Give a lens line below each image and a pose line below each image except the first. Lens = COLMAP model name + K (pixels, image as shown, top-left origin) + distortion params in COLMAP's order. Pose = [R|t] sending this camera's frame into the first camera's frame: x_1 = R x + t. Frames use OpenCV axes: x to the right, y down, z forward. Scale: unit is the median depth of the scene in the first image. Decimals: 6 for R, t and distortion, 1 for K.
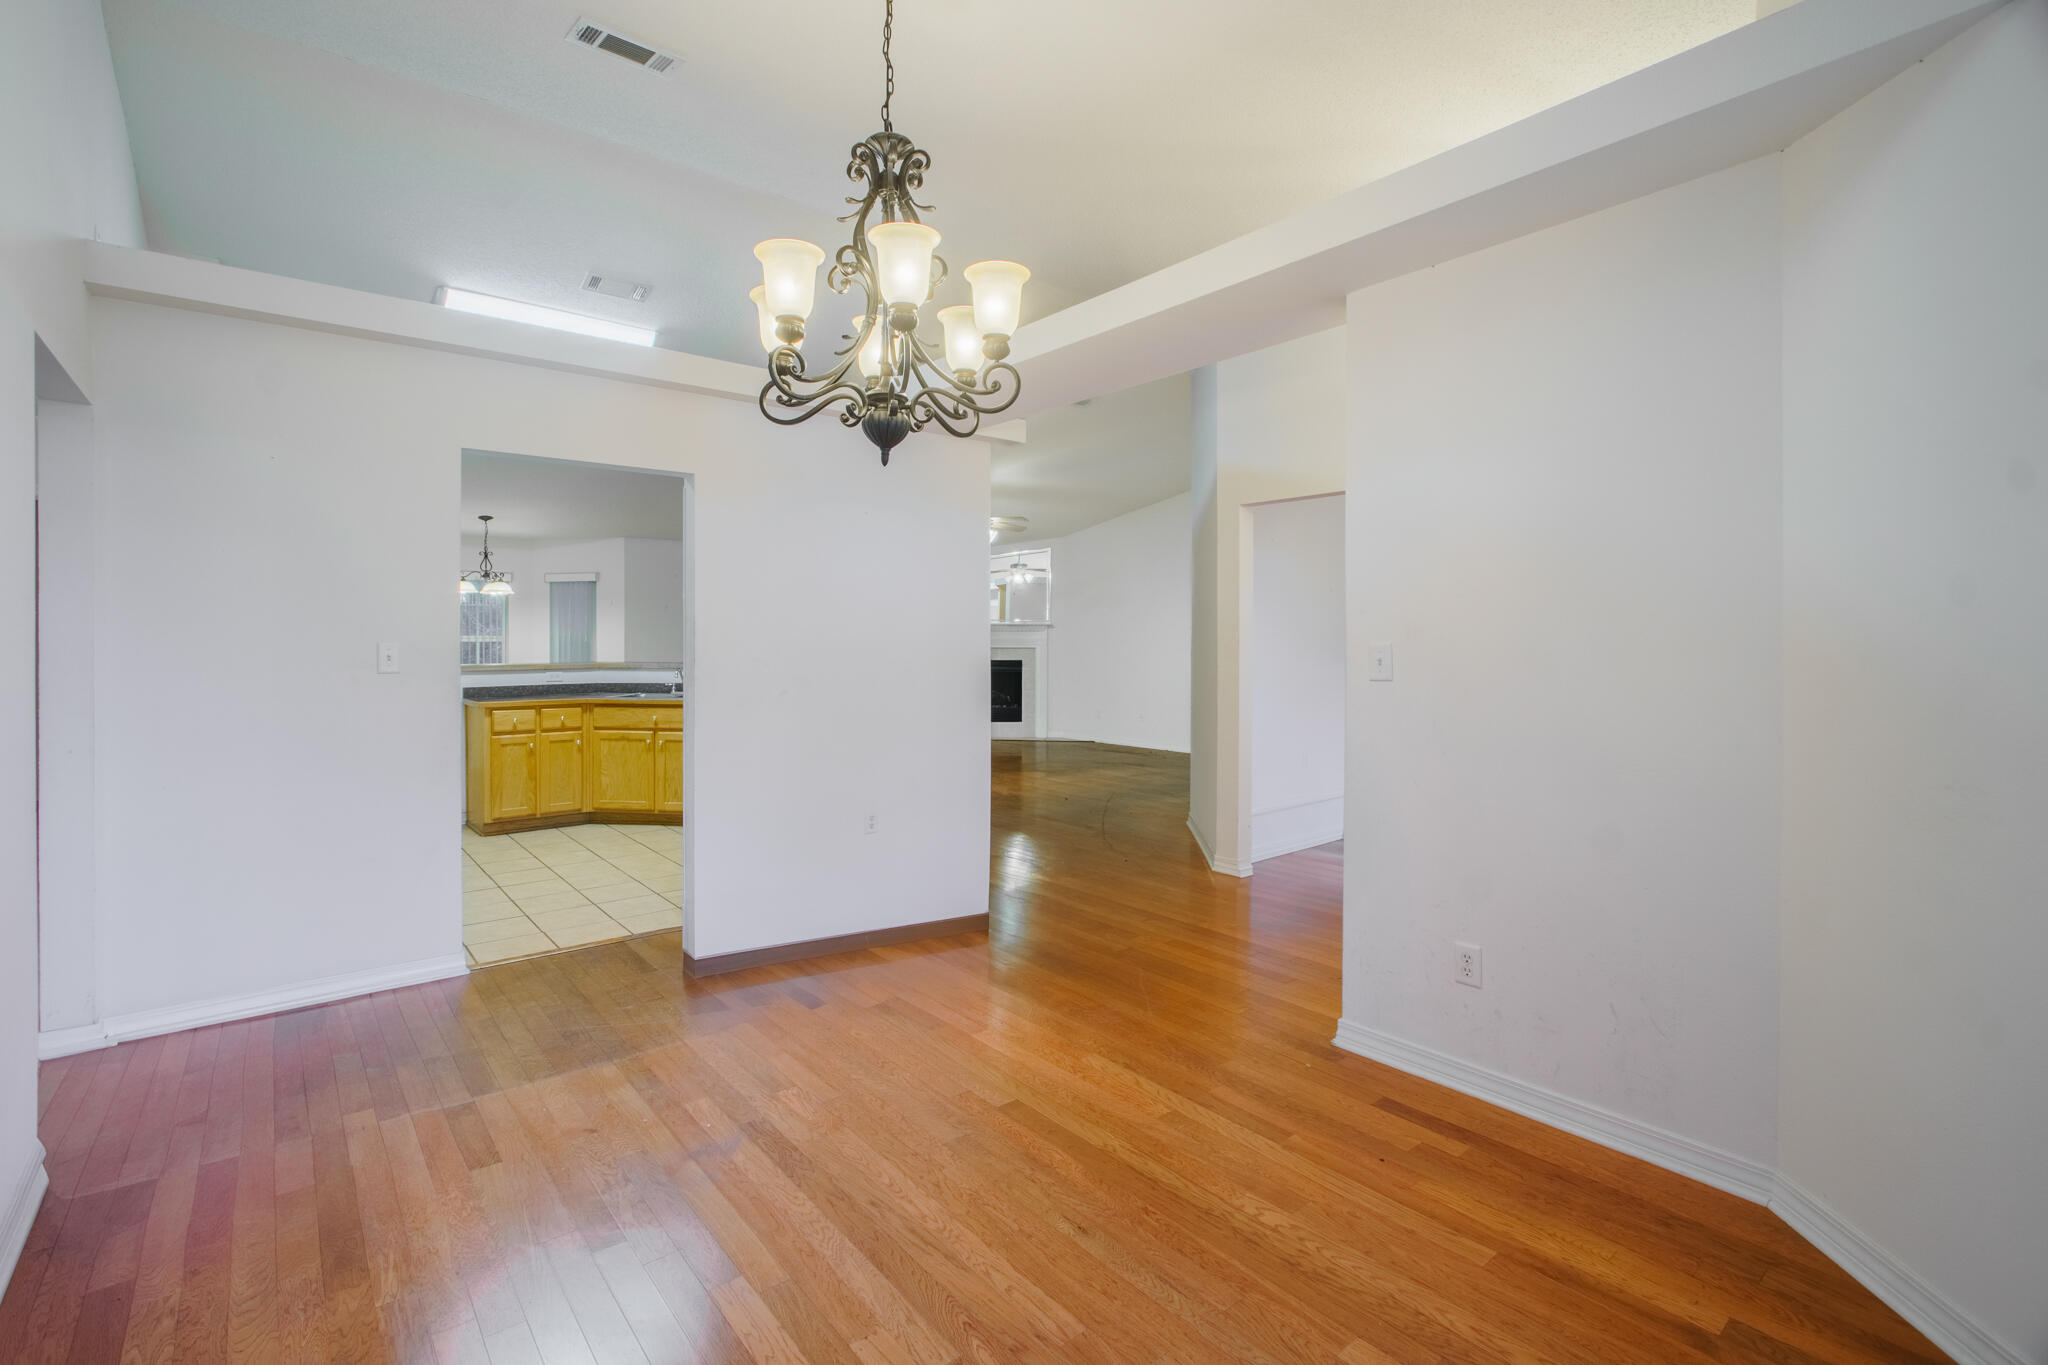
lens RADIAL K [[935.9, 0, 987.0], [0, 935.9, 642.4], [0, 0, 1]] dist [-0.002110, -0.000106]
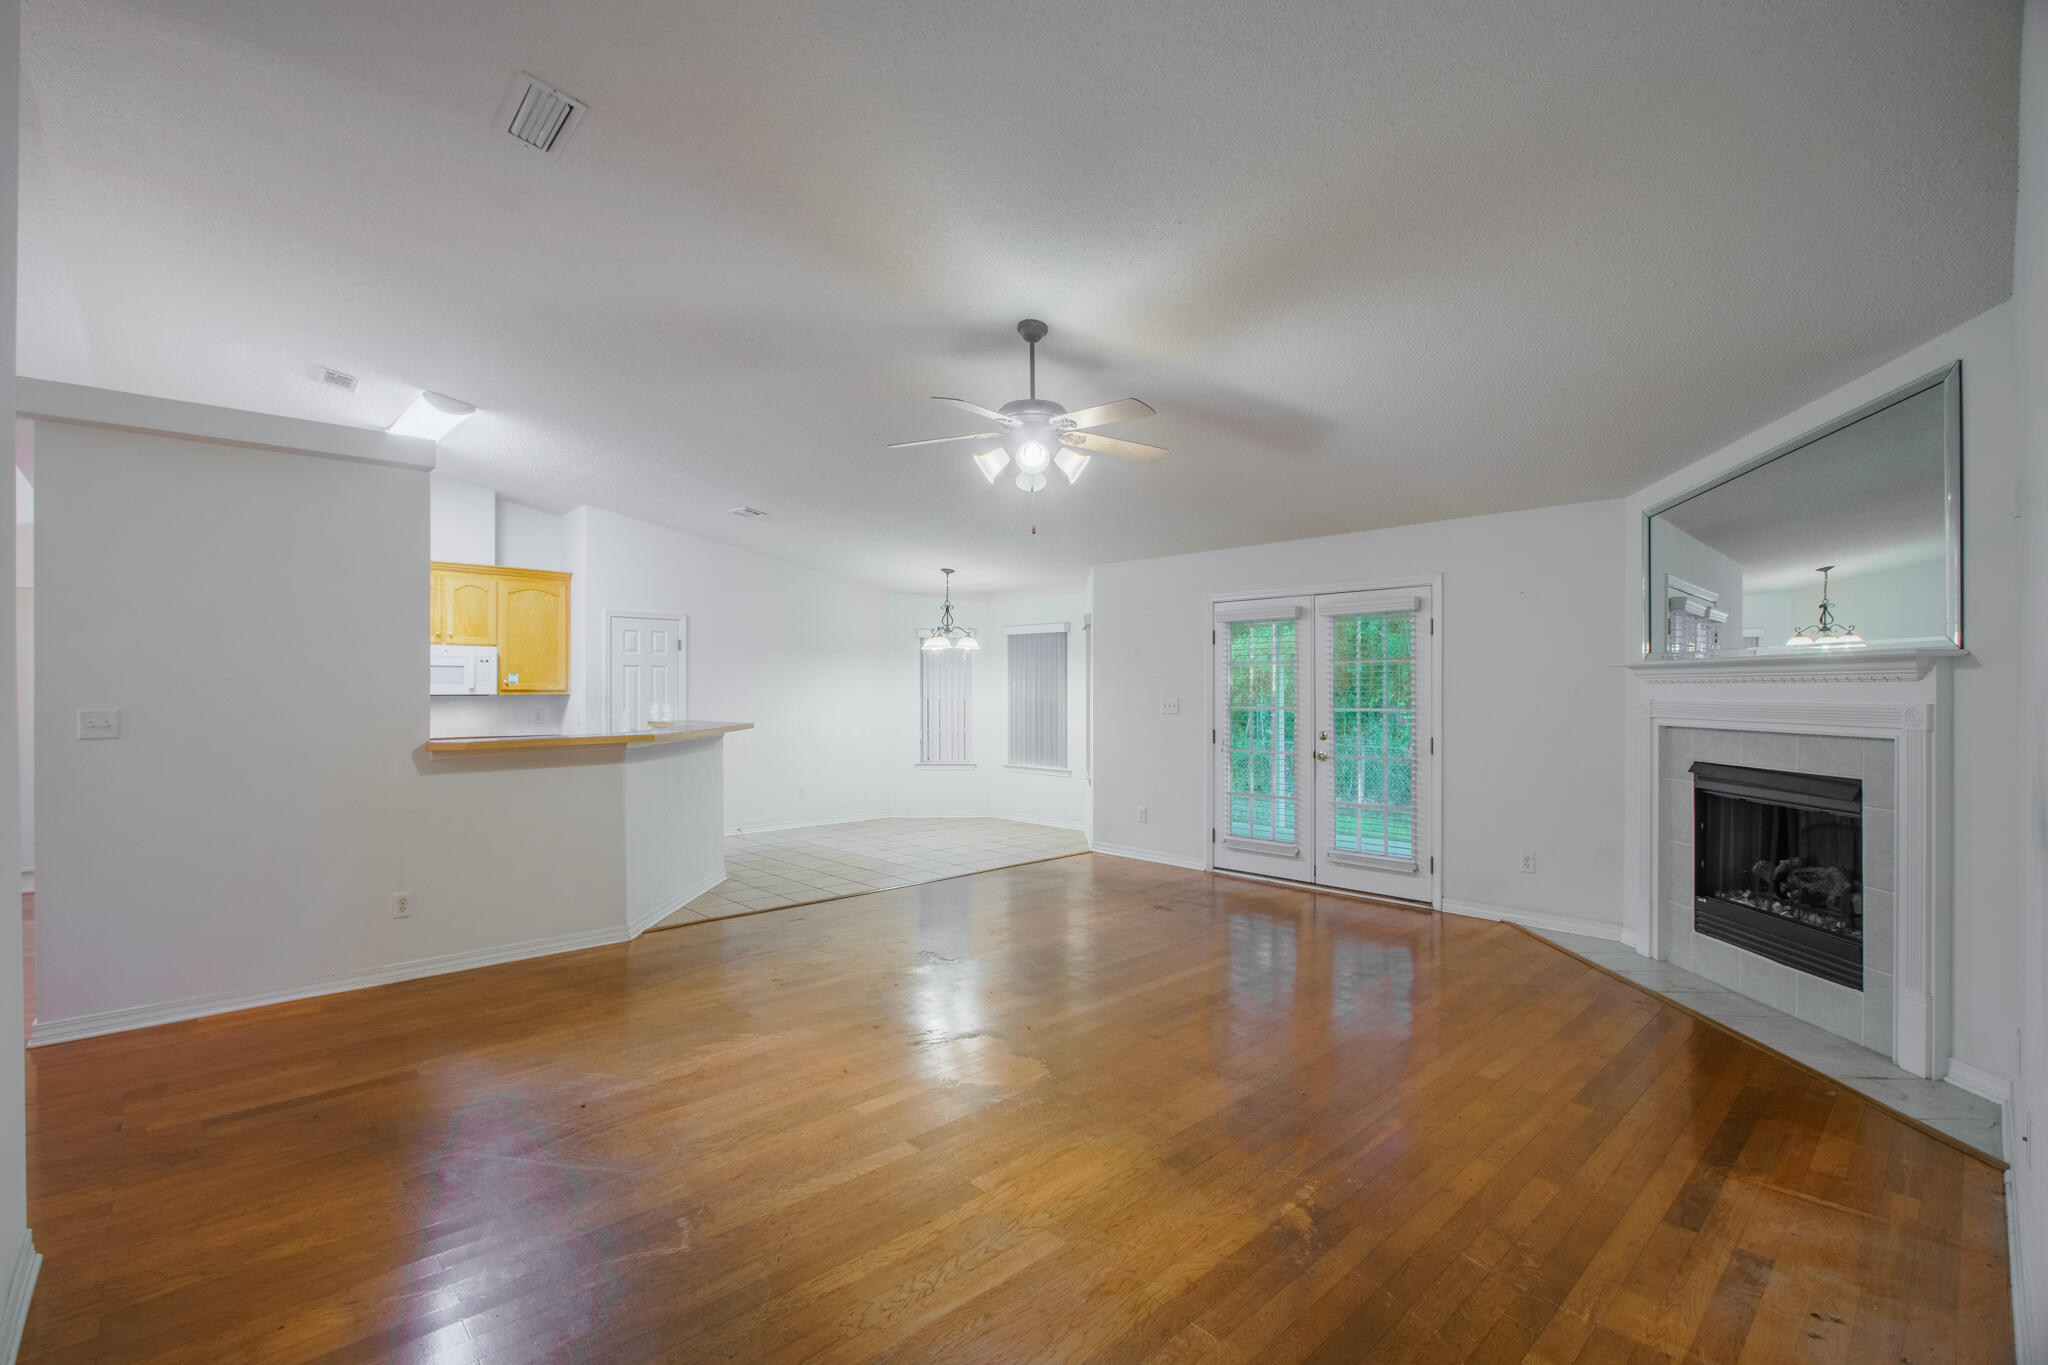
lens RADIAL K [[923.9, 0, 980.9], [0, 923.9, 691.9], [0, 0, 1]] dist [-0.005509, -0.000039]
pose [[0.056889, 0.001287, -0.998380, 0.404535], [-0.004479, 0.999989, 0.001034, -0.009047], [0.998370, 0.004413, 0.056894, 0.948014]]
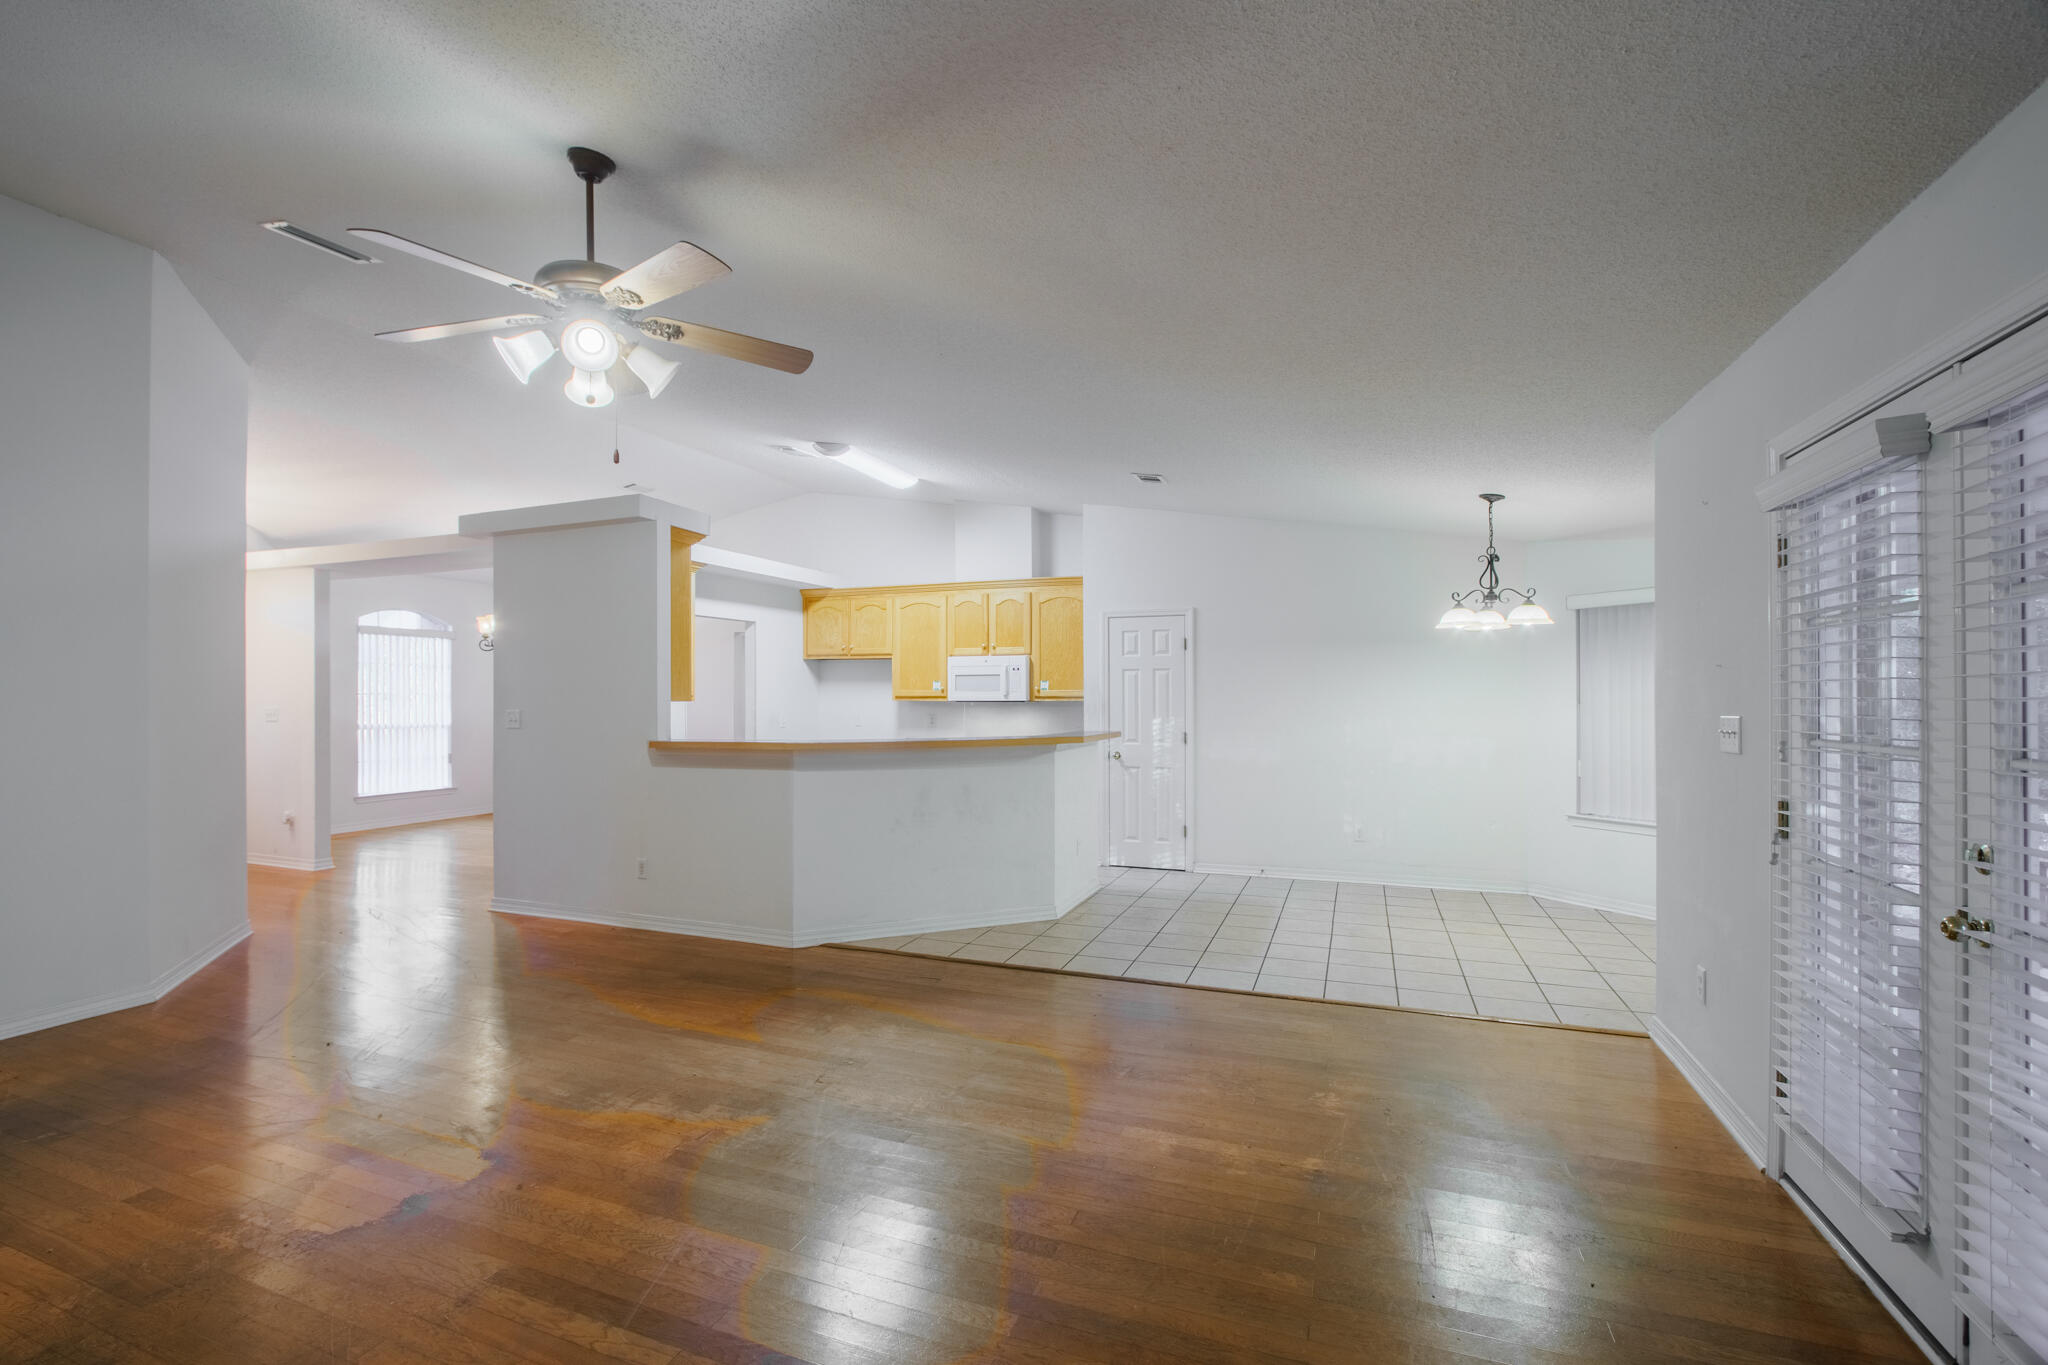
lens RADIAL K [[923.9, 0, 980.9], [0, 923.9, 691.9], [0, 0, 1]] dist [-0.005509, -0.000039]
pose [[-0.875367, -0.000432, -0.483459, 0.016719], [0.000241, 0.999999, -0.001330, -0.010853], [0.483459, -0.001281, -0.875366, 1.302014]]
